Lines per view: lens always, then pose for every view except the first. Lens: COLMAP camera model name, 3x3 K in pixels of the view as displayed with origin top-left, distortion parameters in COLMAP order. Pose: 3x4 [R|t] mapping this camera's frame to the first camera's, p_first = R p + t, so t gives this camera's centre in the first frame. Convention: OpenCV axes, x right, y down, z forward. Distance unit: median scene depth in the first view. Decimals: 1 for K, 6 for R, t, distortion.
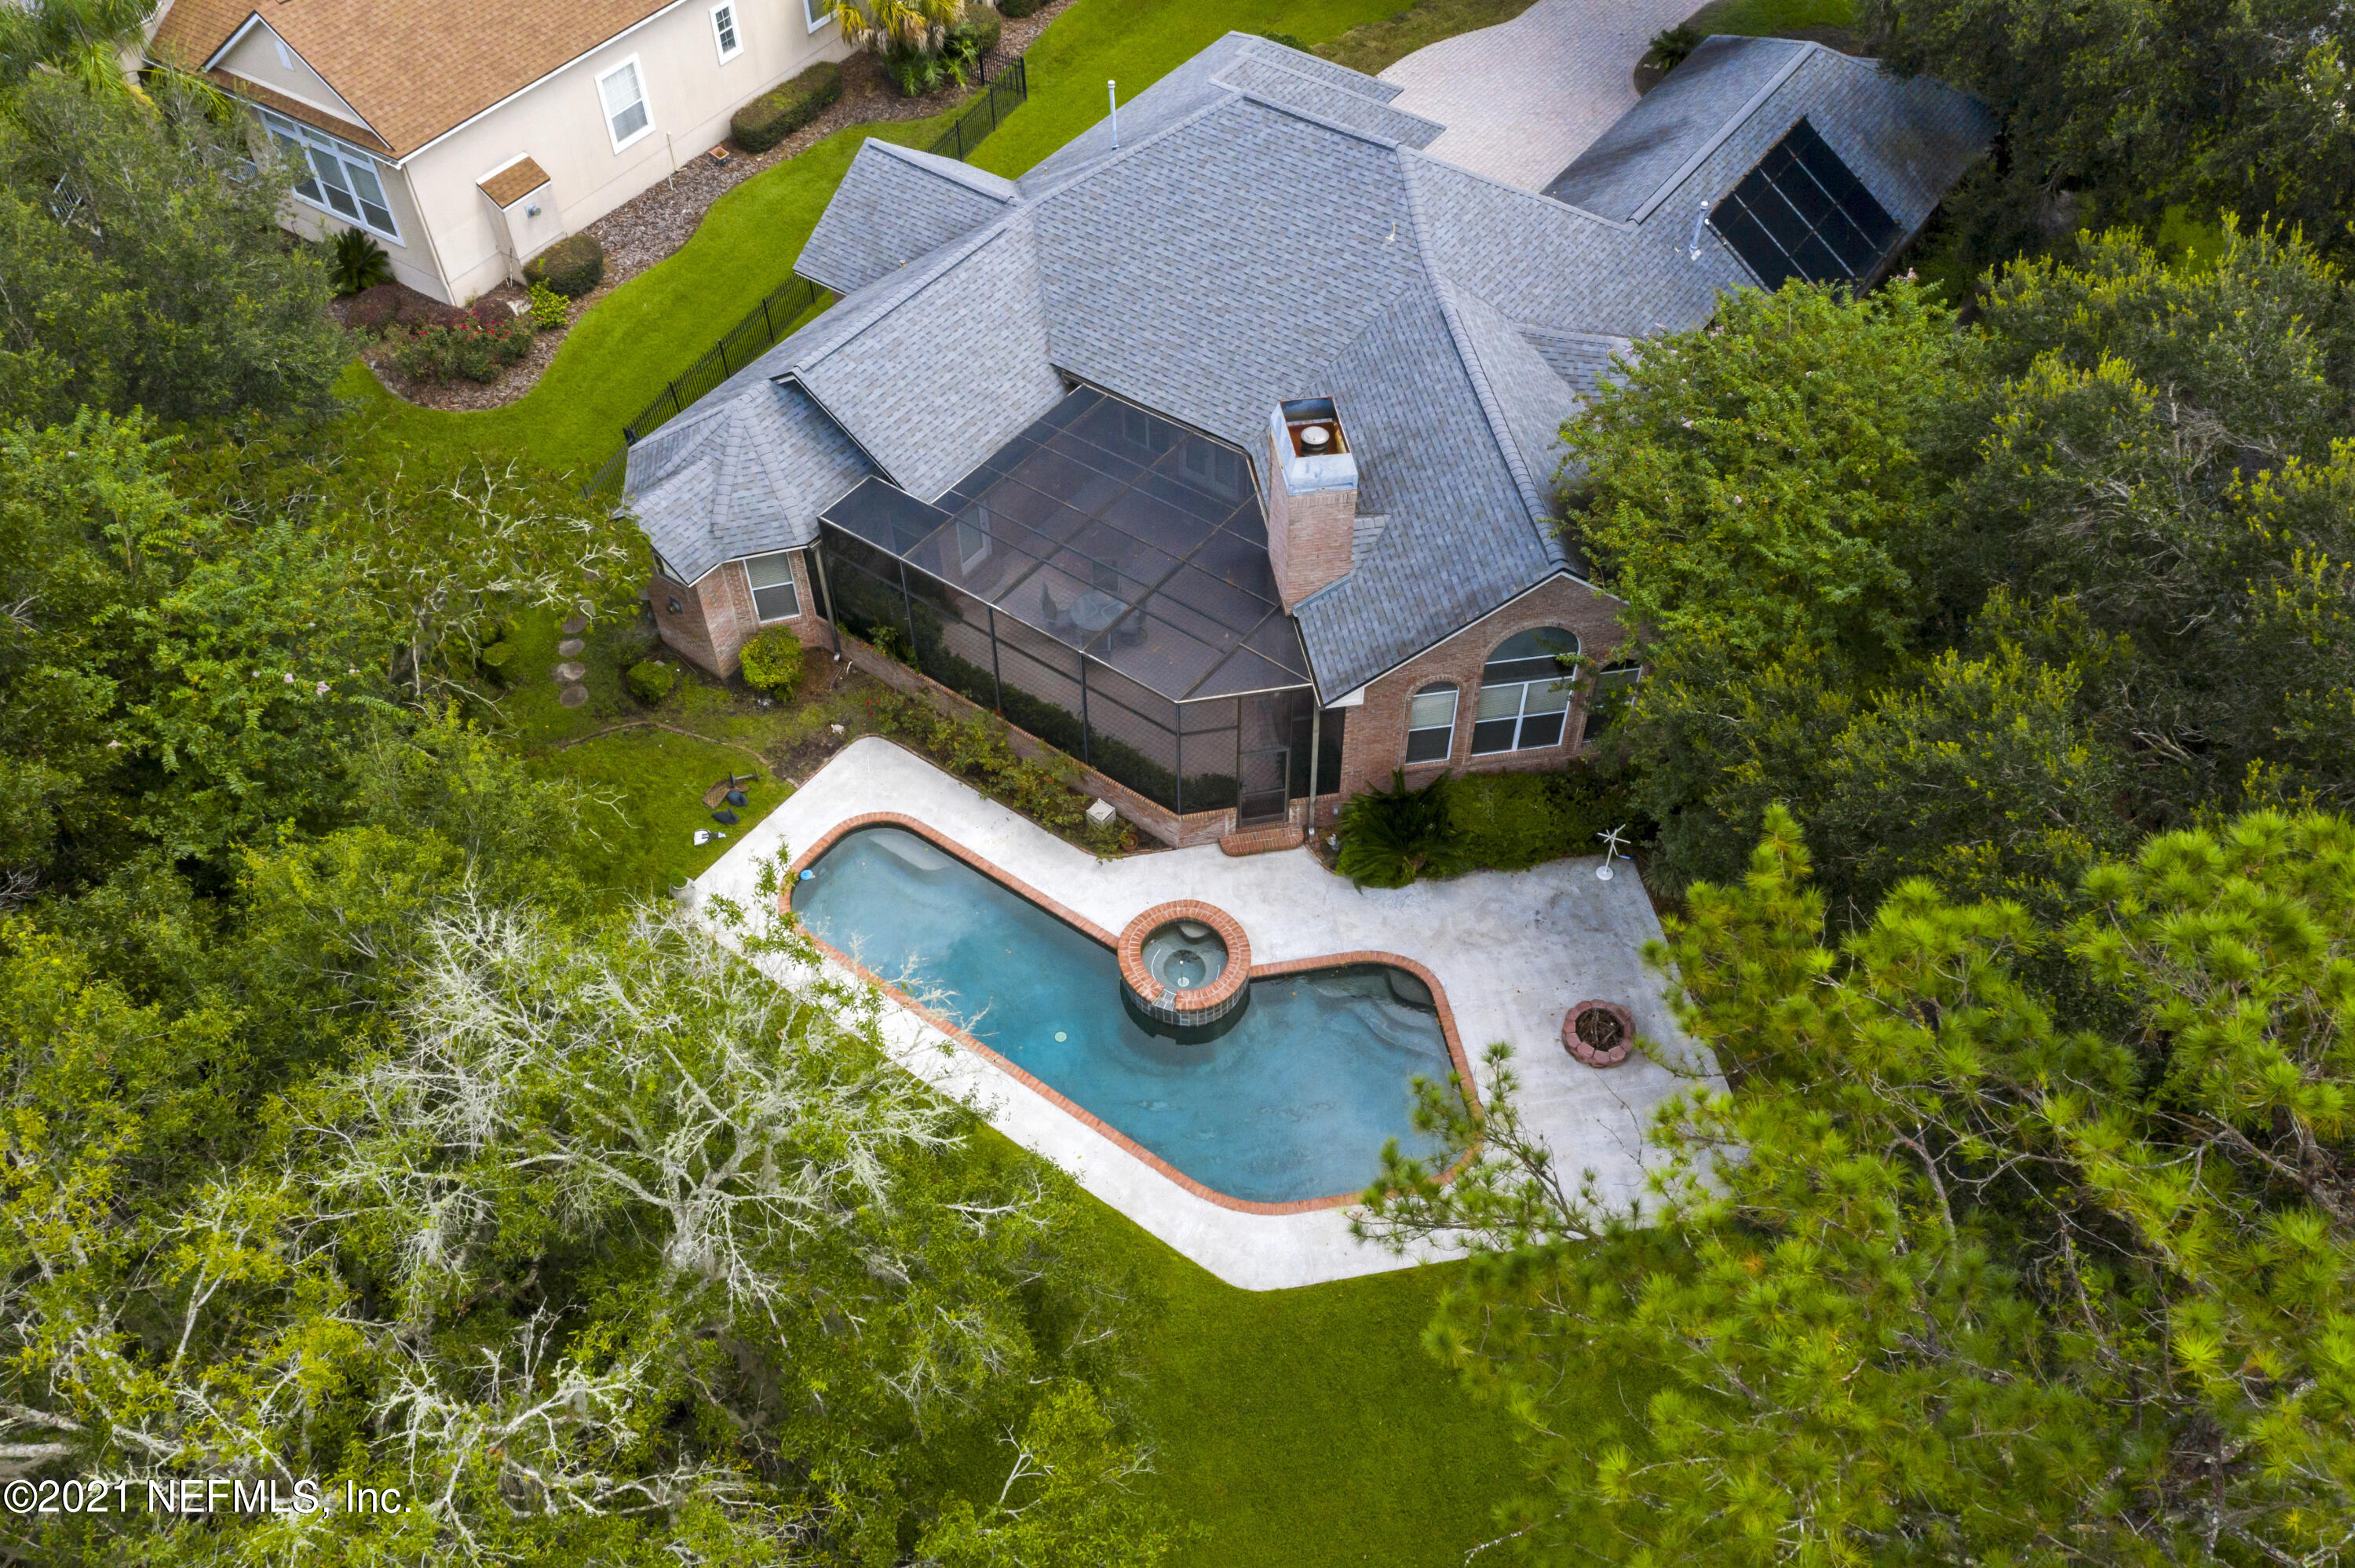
lens RADIAL K [[1919.2, 0, 1172.3], [0, 1919.2, 779.8], [0, 0, 1]] dist [-0.014024, 0.005512]
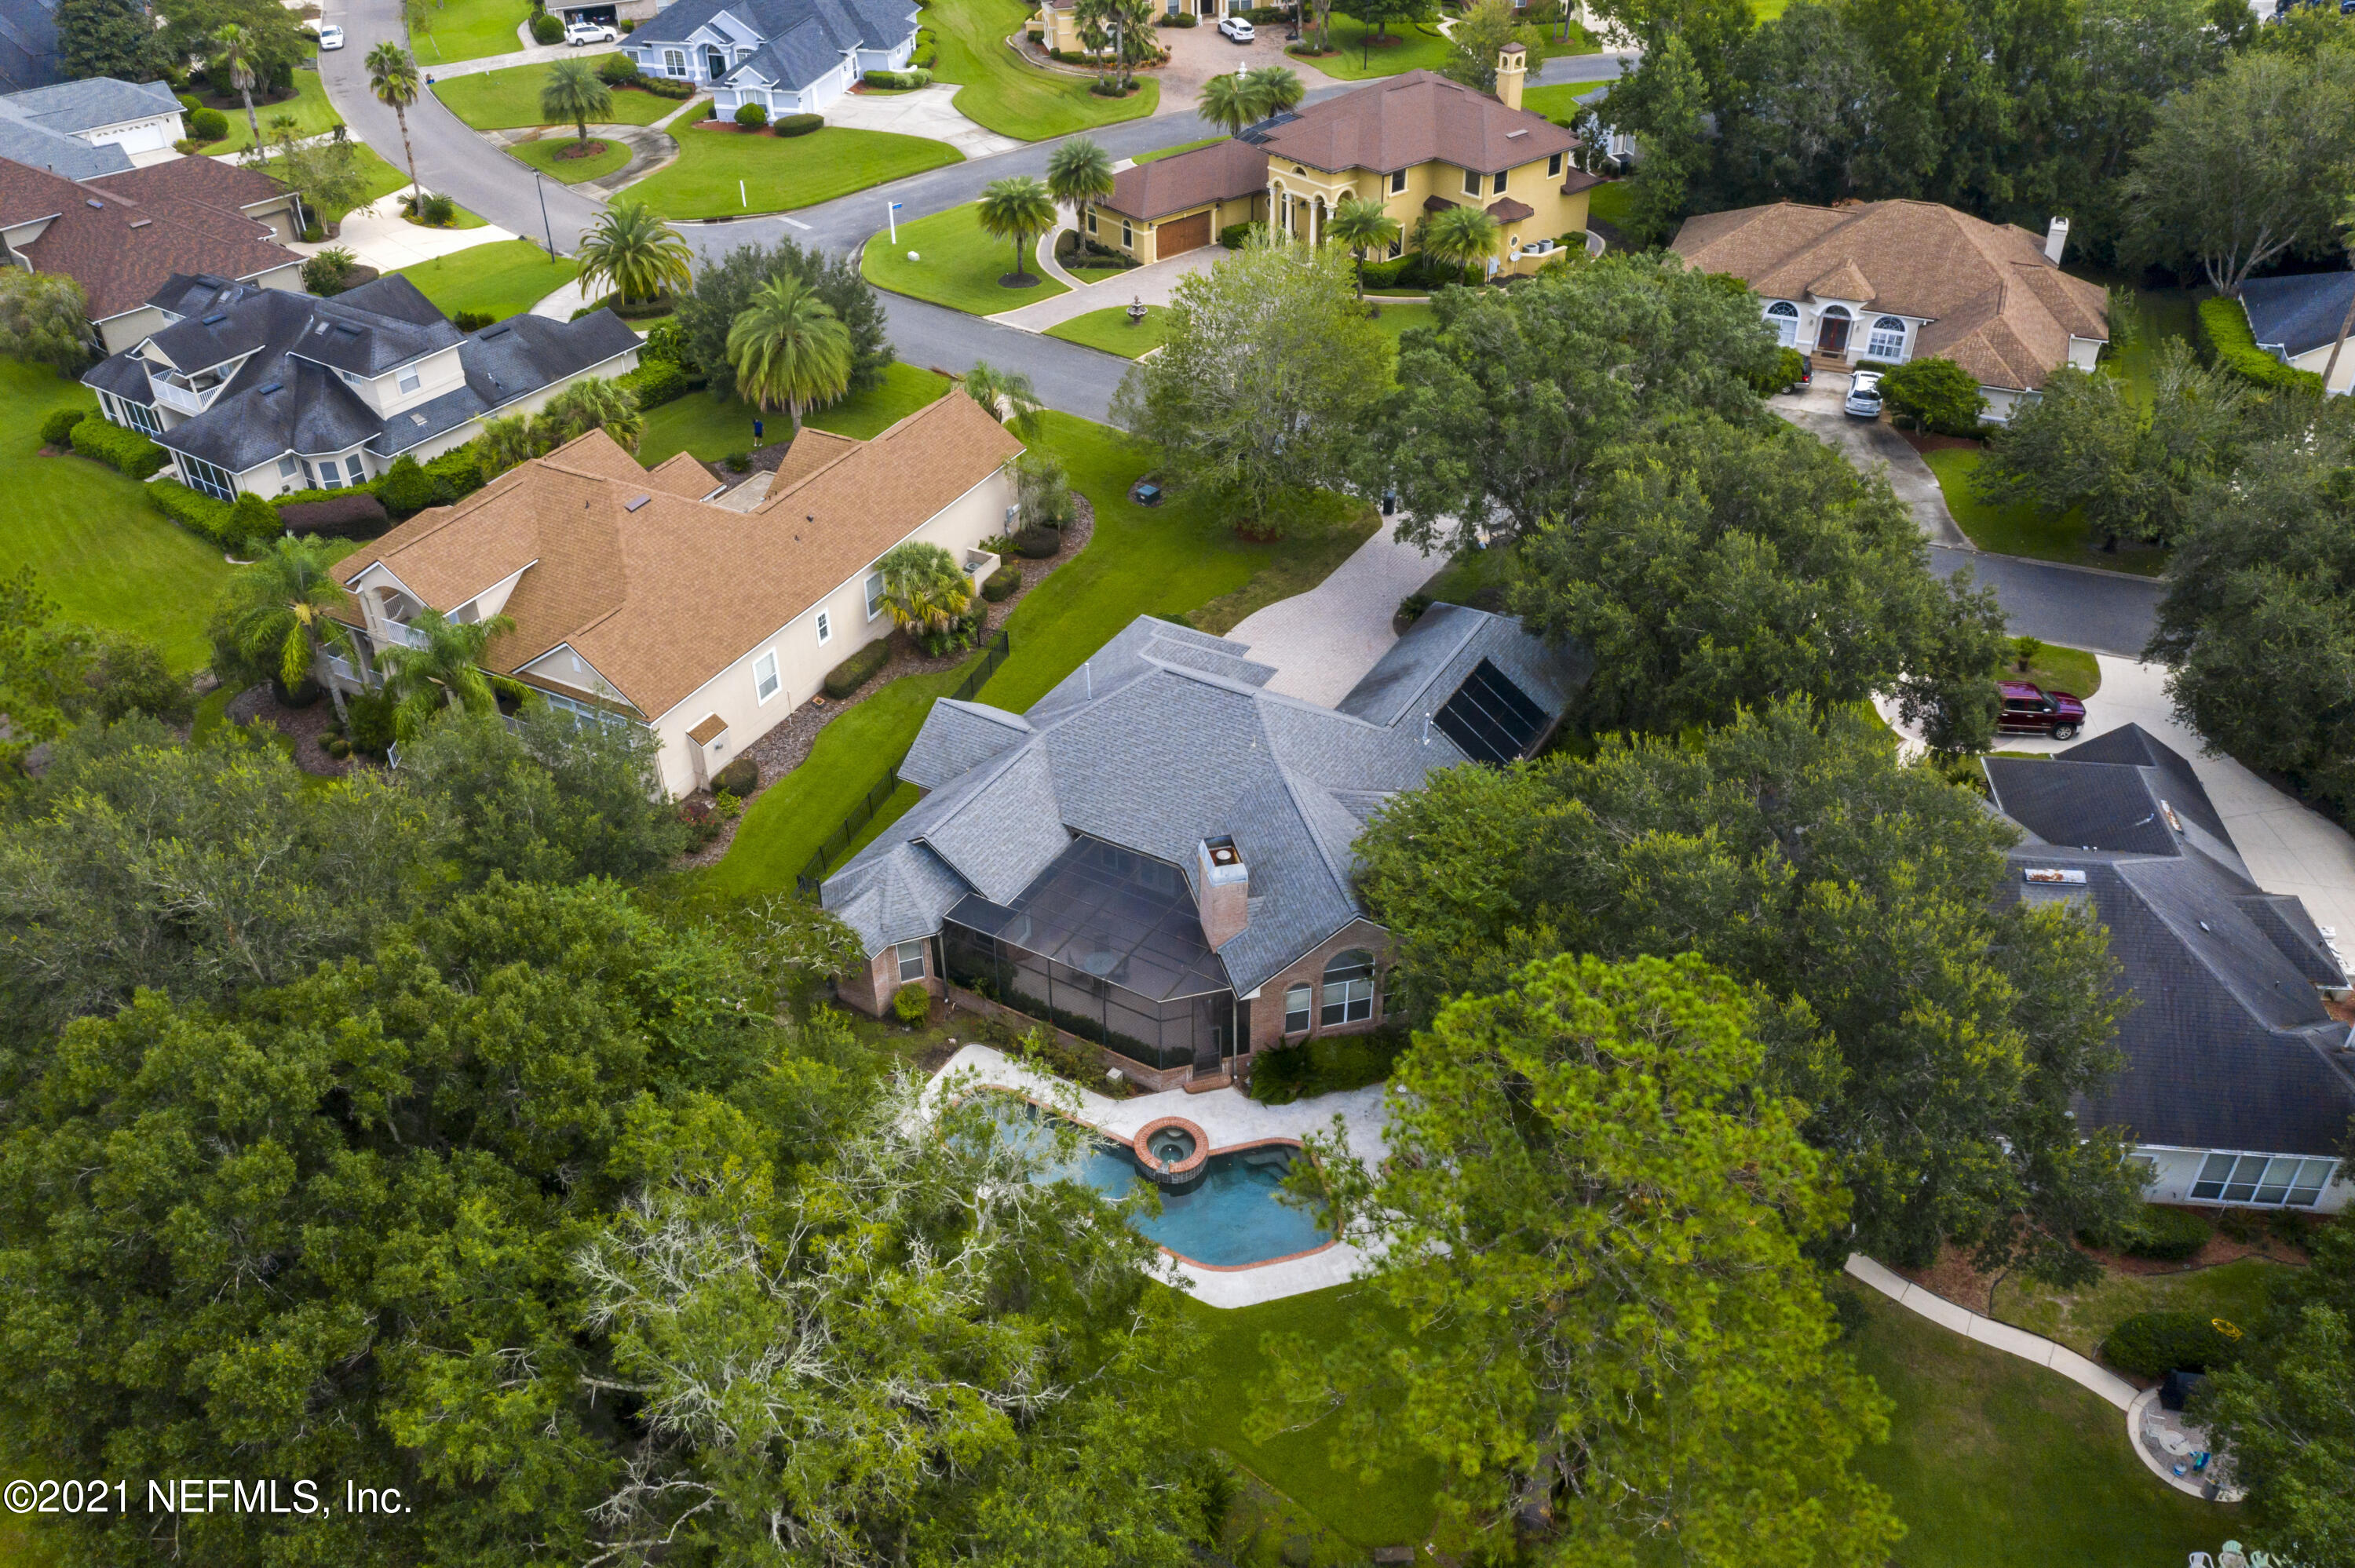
lens RADIAL K [[1919.2, 0, 1179.7], [0, 1919.2, 783.9], [0, 0, 1]] dist [-0.014024, 0.005512]
pose [[0.995294, -0.052460, 0.081471, -0.104123], [0.069152, 0.973508, -0.217943, 0.140693], [-0.067879, 0.222552, 0.972555, -0.740918]]
